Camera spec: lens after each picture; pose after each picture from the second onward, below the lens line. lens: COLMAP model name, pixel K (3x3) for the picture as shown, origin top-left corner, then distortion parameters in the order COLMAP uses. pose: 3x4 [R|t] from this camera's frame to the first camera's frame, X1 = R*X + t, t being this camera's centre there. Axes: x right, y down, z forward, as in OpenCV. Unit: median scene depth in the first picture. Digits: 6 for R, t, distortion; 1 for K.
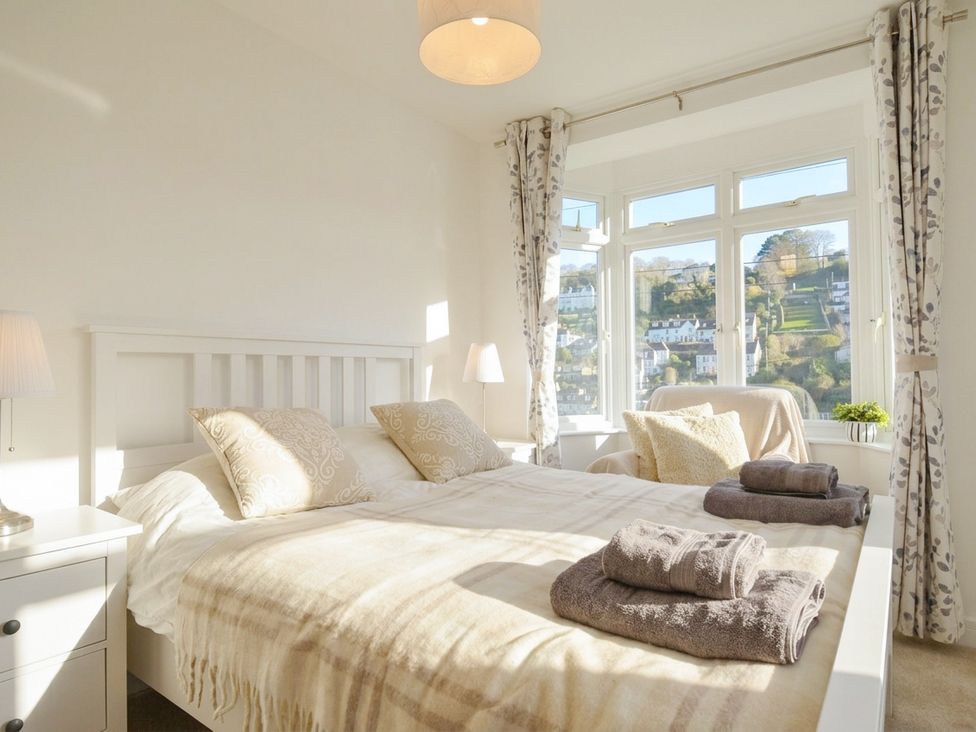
lens RADIAL K [[572.0, 0, 487.6], [0, 572.0, 374.1], [0, 0, 1]] dist [0.030624, -0.039985]
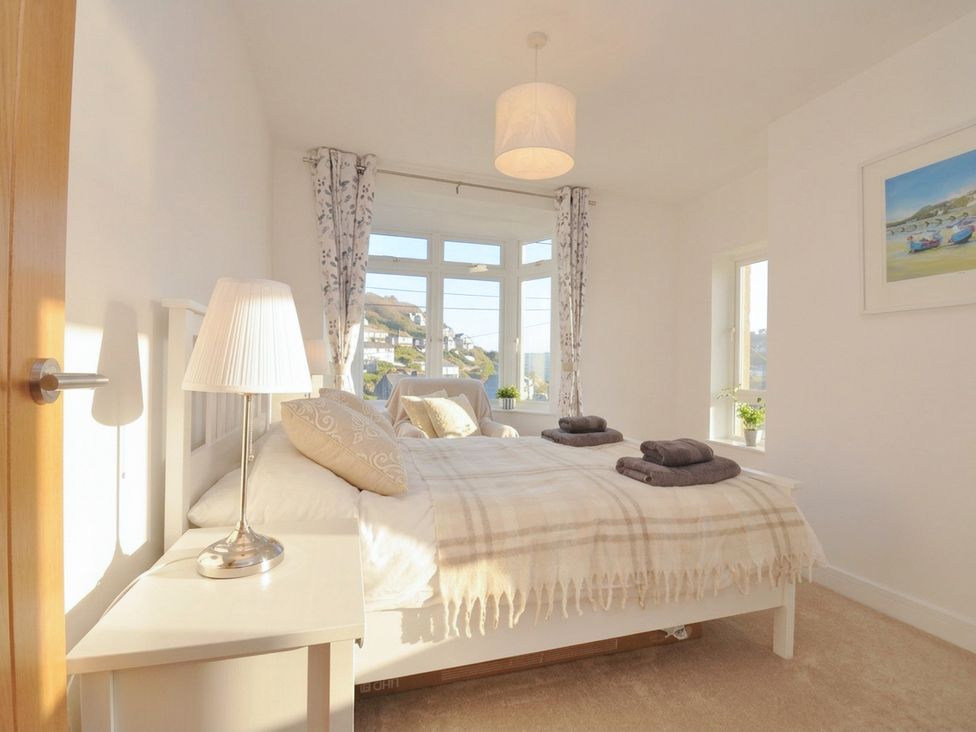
lens RADIAL K [[481.8, 0, 494.2], [0, 481.8, 370.4], [0, 0, 1]] dist [0.021373, -0.028763]
pose [[0.571688, 0.009649, 0.820414, -0.568759], [-0.017636, 0.999844, 0.000531, -0.000371], [-0.820281, -0.014773, 0.571769, 0.172501]]
